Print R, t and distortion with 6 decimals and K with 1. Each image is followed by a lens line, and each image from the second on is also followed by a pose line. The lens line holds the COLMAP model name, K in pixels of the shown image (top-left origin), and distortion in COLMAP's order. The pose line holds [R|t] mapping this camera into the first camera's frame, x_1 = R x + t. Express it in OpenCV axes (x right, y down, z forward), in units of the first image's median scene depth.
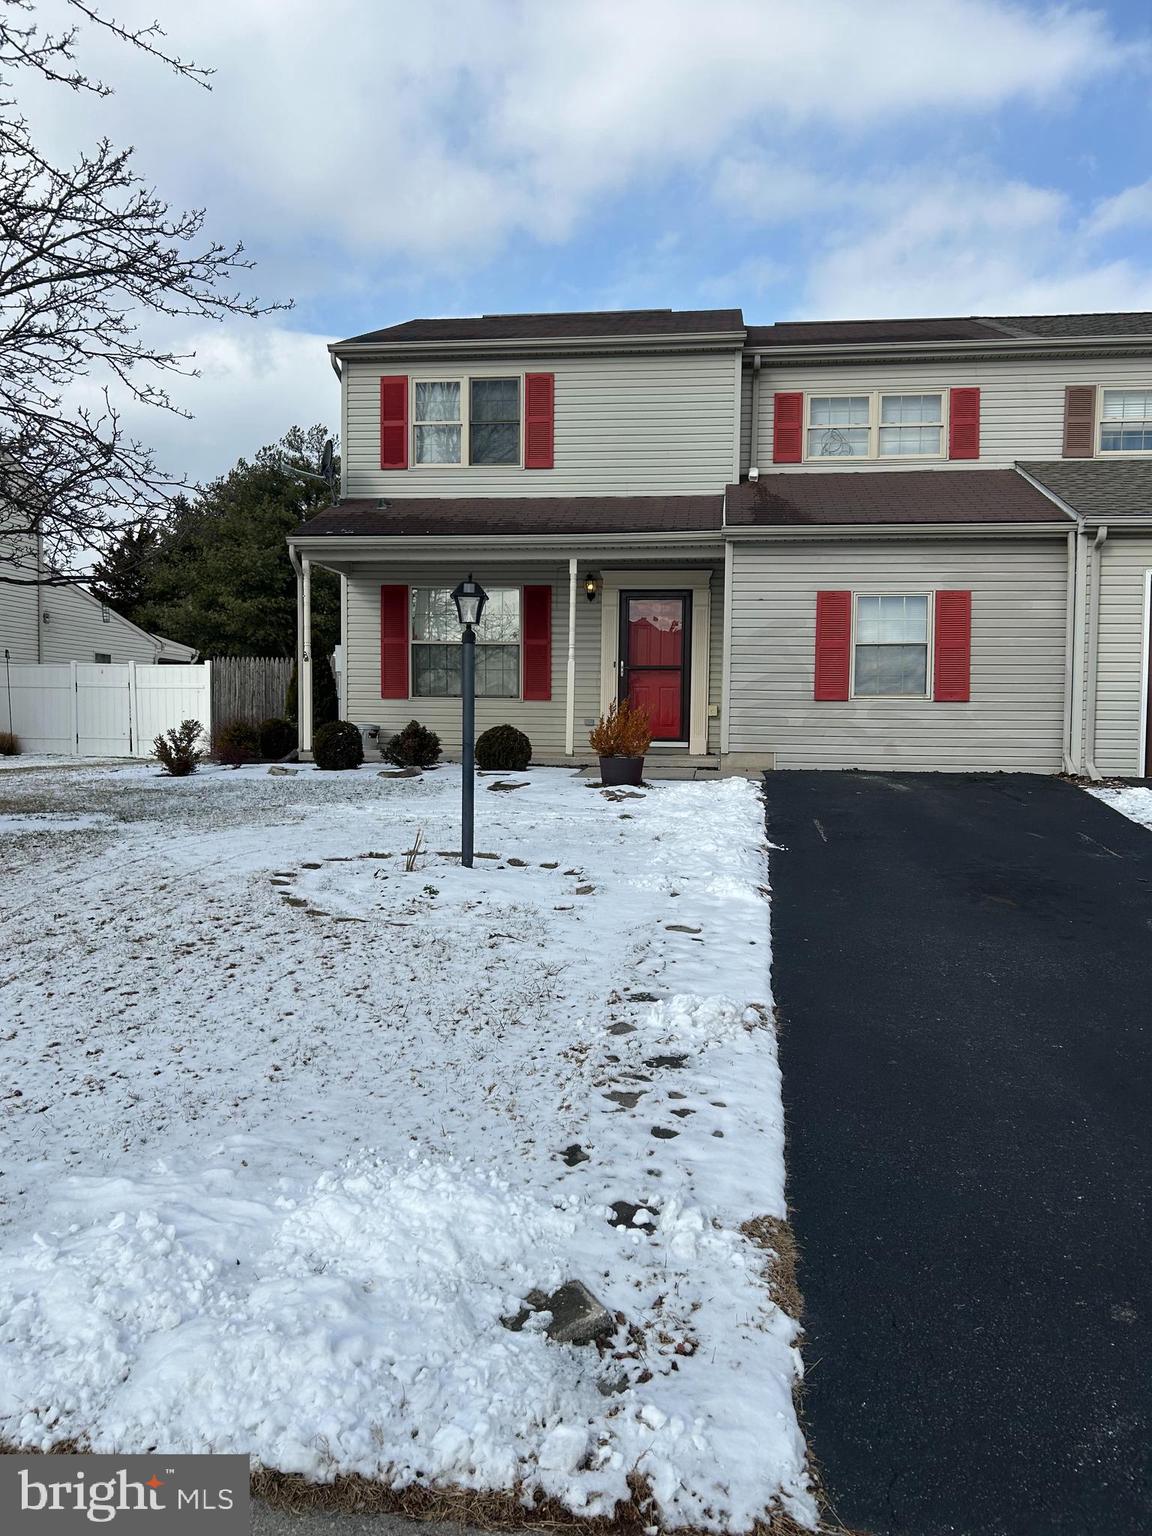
lens RADIAL K [[1168.2, 0, 576.0], [0, 1168.2, 768.0], [0, 0, 1]] dist [0.064007, -0.085377]
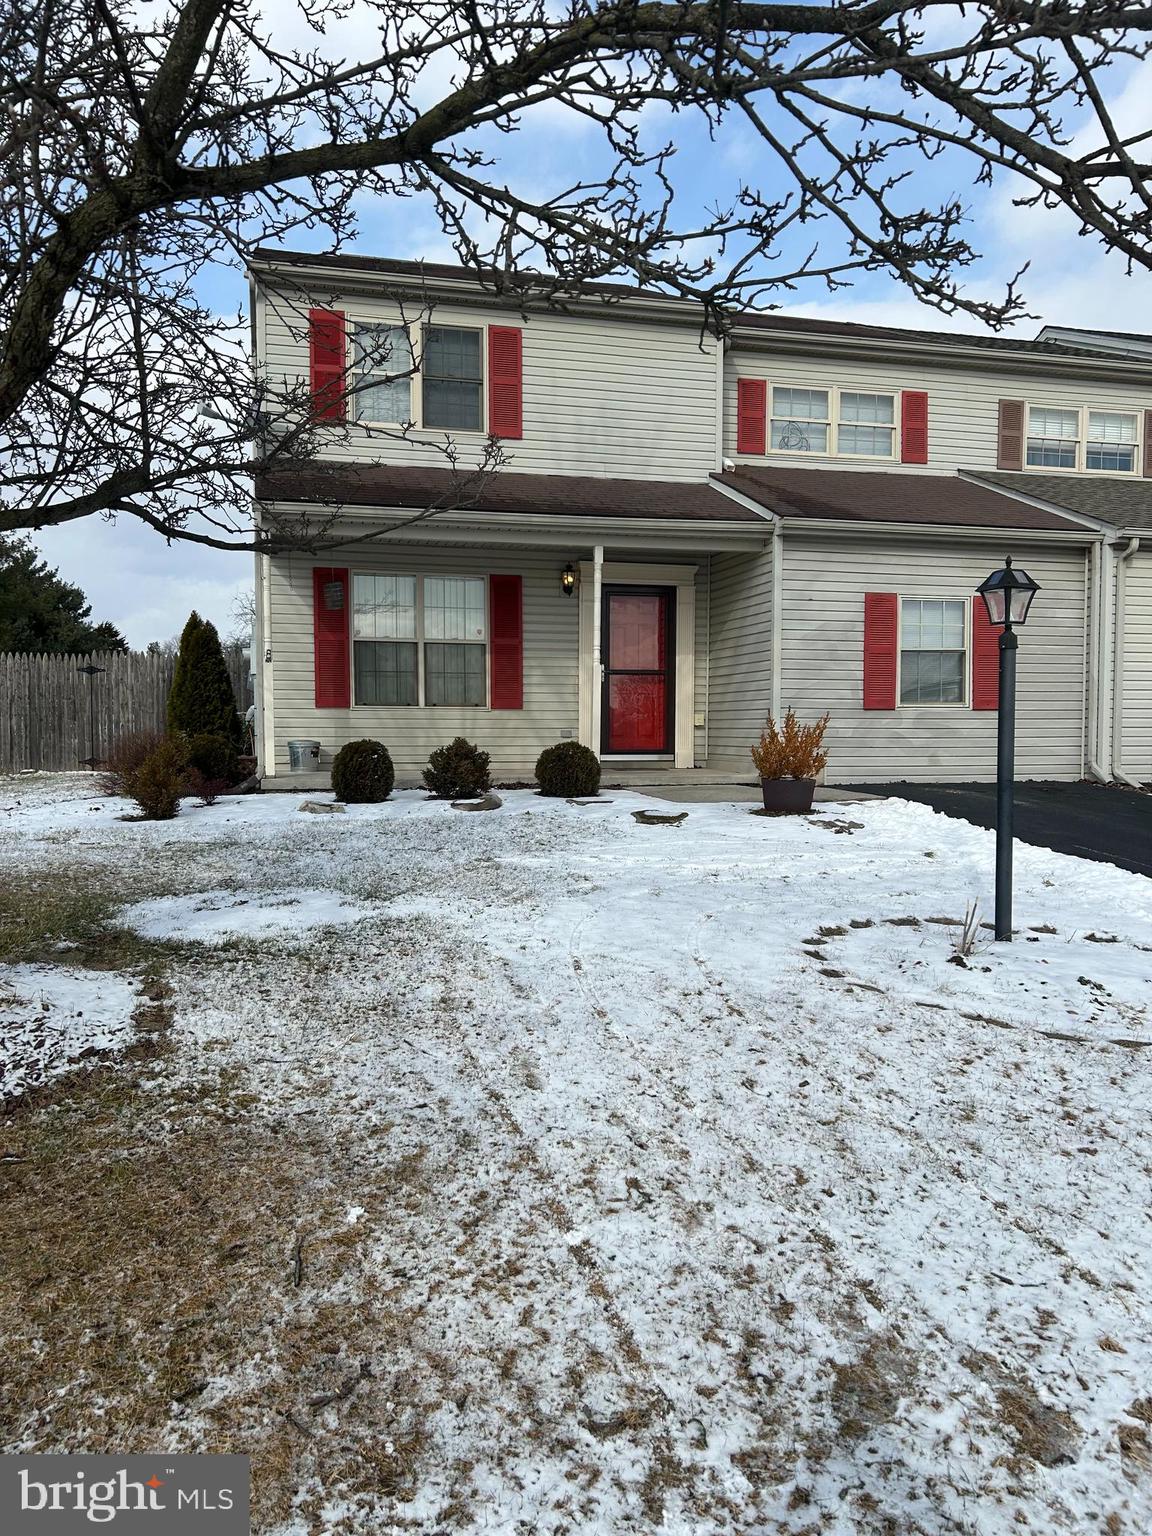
lens RADIAL K [[1168.2, 0, 576.0], [0, 1168.2, 768.0], [0, 0, 1]] dist [0.064007, -0.085377]
pose [[0.927620, -0.025143, 0.372679, -0.311966], [0.023768, 0.999683, 0.008284, -0.020879], [-0.372769, 0.001173, 0.927923, 0.187286]]
